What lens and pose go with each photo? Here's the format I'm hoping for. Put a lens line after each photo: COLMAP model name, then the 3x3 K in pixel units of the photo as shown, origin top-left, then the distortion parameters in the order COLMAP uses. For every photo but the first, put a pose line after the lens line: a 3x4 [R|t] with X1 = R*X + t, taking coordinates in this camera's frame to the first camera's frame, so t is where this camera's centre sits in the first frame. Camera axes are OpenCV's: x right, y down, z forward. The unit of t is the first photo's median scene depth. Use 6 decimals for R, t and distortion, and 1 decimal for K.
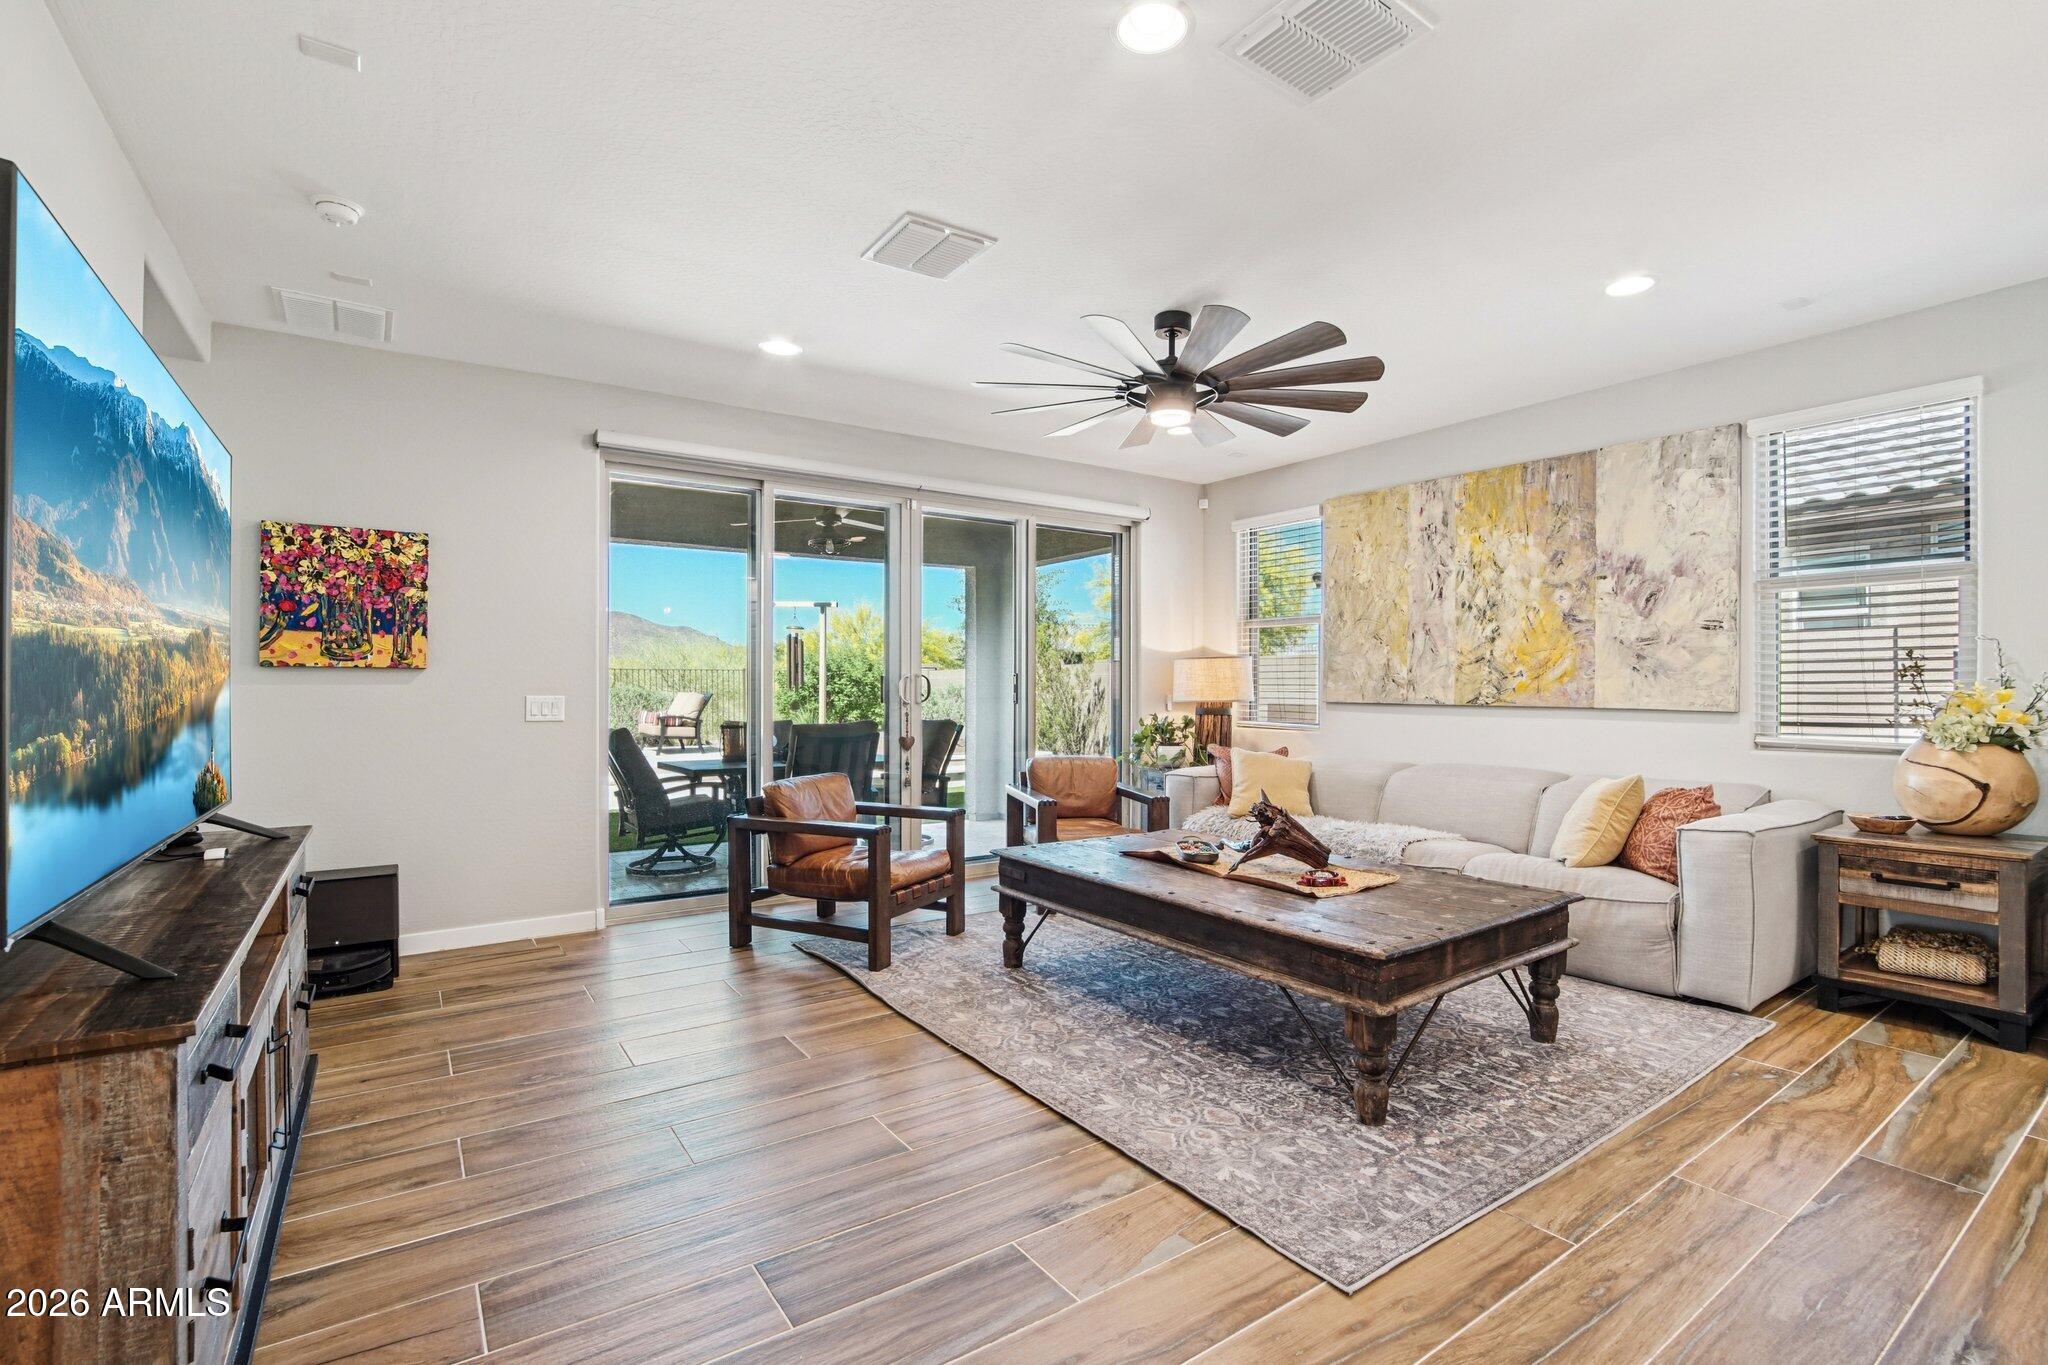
lens RADIAL K [[918.6, 0, 1016.8], [0, 918.6, 689.1], [0, 0, 1]] dist [-0.036540, 0.006859]
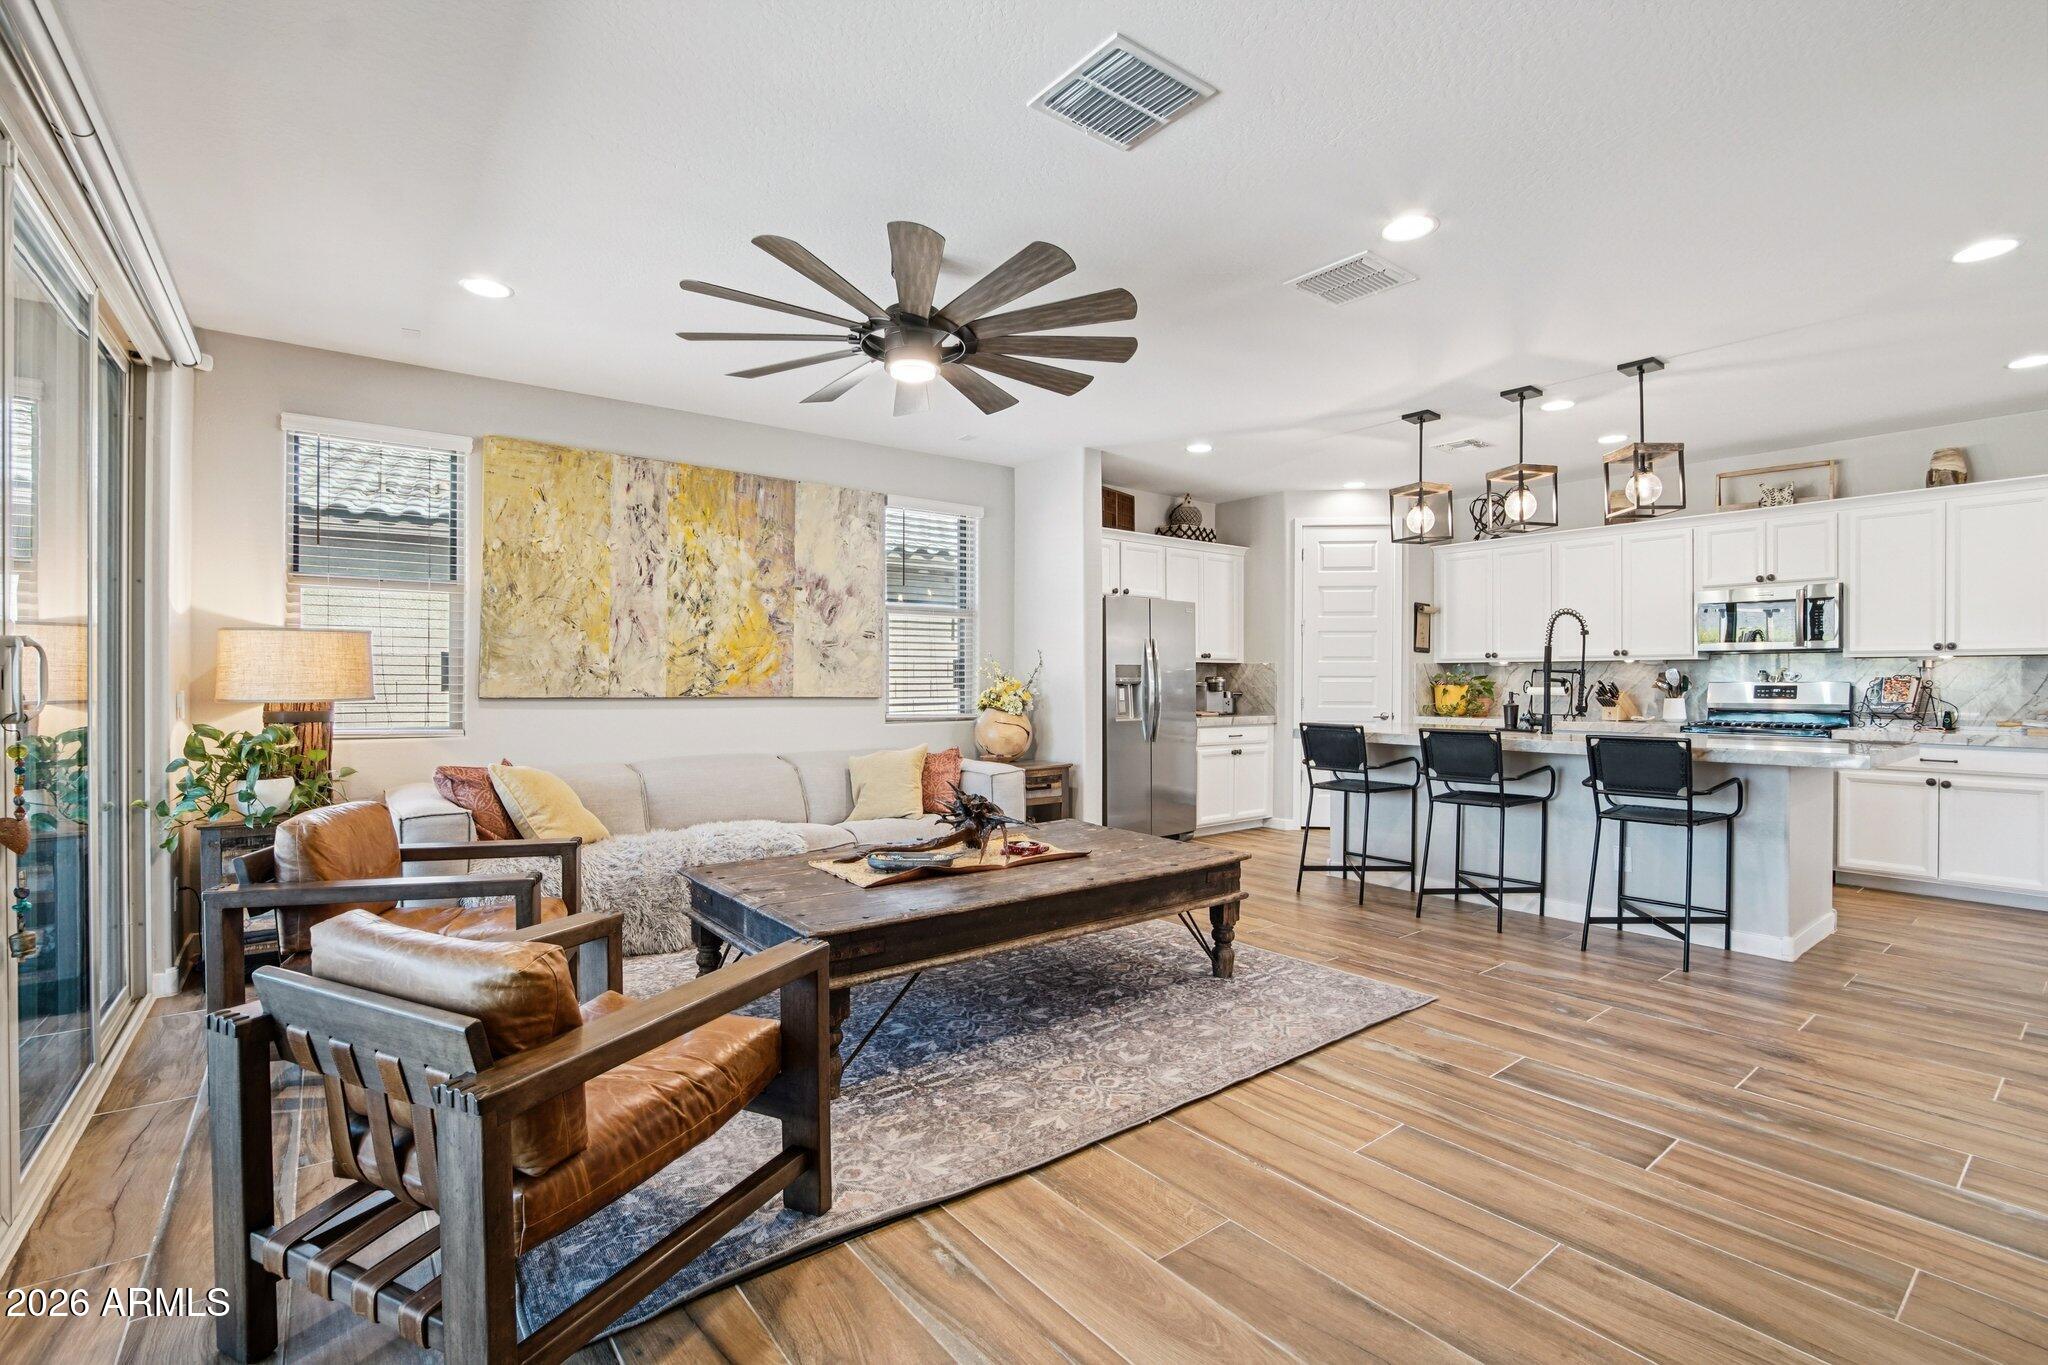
lens RADIAL K [[918.6, 0, 1012.7], [0, 918.6, 683.4], [0, 0, 1]] dist [-0.036540, 0.006859]
pose [[-0.057263, -0.002017, 0.998357, -0.632982], [0.000070, 0.999998, 0.002024, 0.000617], [-0.998359, 0.000186, -0.057263, 0.847631]]
